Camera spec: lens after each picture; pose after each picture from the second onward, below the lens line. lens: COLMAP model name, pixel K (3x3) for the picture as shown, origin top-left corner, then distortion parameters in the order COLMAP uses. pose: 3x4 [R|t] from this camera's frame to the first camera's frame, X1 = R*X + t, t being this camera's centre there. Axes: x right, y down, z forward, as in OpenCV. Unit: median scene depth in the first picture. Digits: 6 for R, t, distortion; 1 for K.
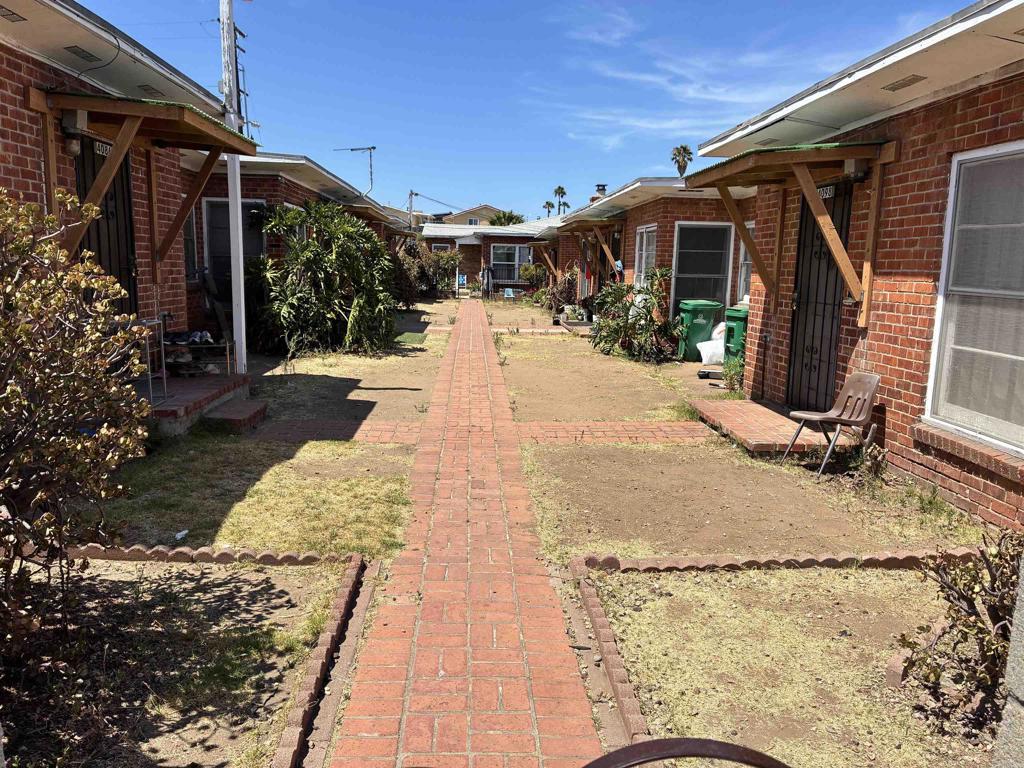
lens RADIAL K [[779.2, 0, 513.1], [0, 779.2, 381.7], [0, 0, 1]] dist [0.058210, -0.073153]
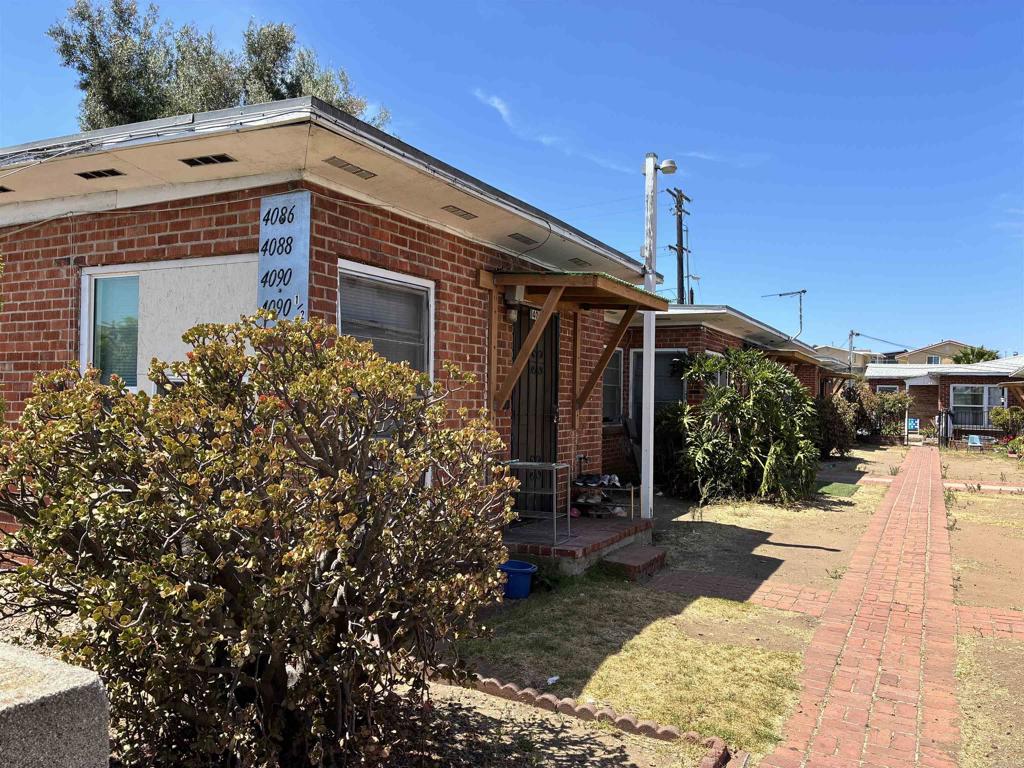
lens RADIAL K [[779.2, 0, 512.0], [0, 779.2, 388.7], [0, 0, 1]] dist [0.058210, -0.073153]
pose [[0.856421, -0.010357, -0.516174, 0.043222], [-0.077758, 0.985806, -0.148794, -0.015660], [0.510389, 0.167567, 0.843460, 0.033921]]
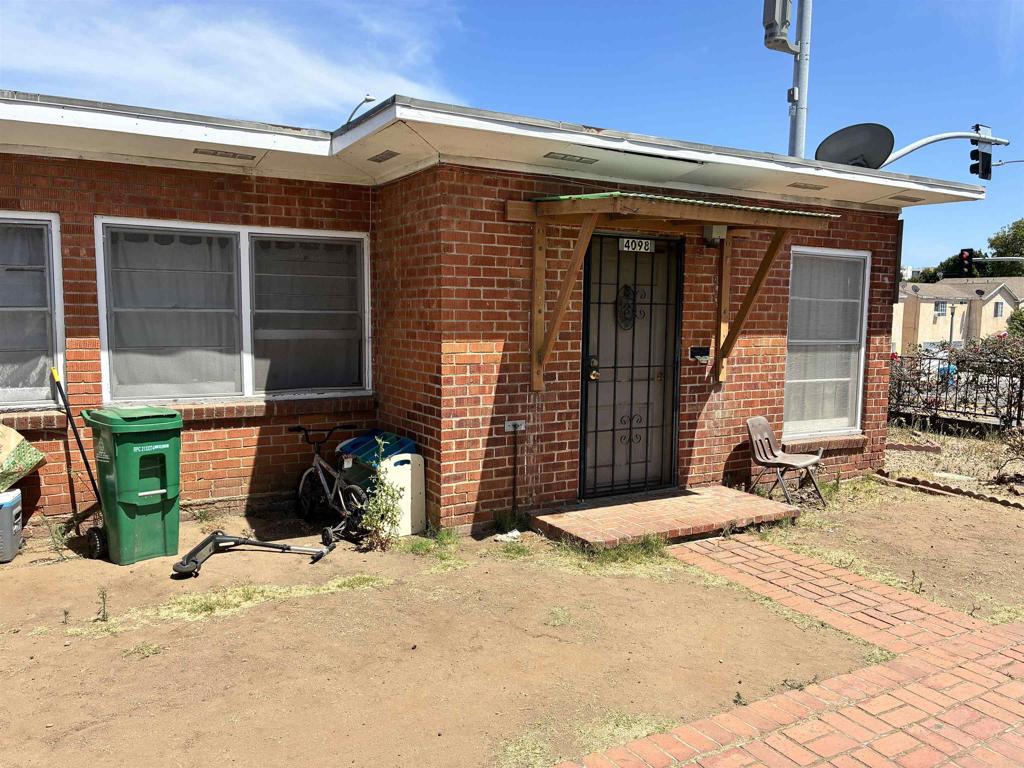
lens RADIAL K [[779.2, 0, 507.7], [0, 779.2, 386.1], [0, 0, 1]] dist [0.058210, -0.073153]
pose [[-0.449551, -0.112480, 0.886145, -0.419202], [0.113338, 0.976840, 0.181489, -0.317181], [-0.886035, 0.182022, -0.426391, 1.860696]]
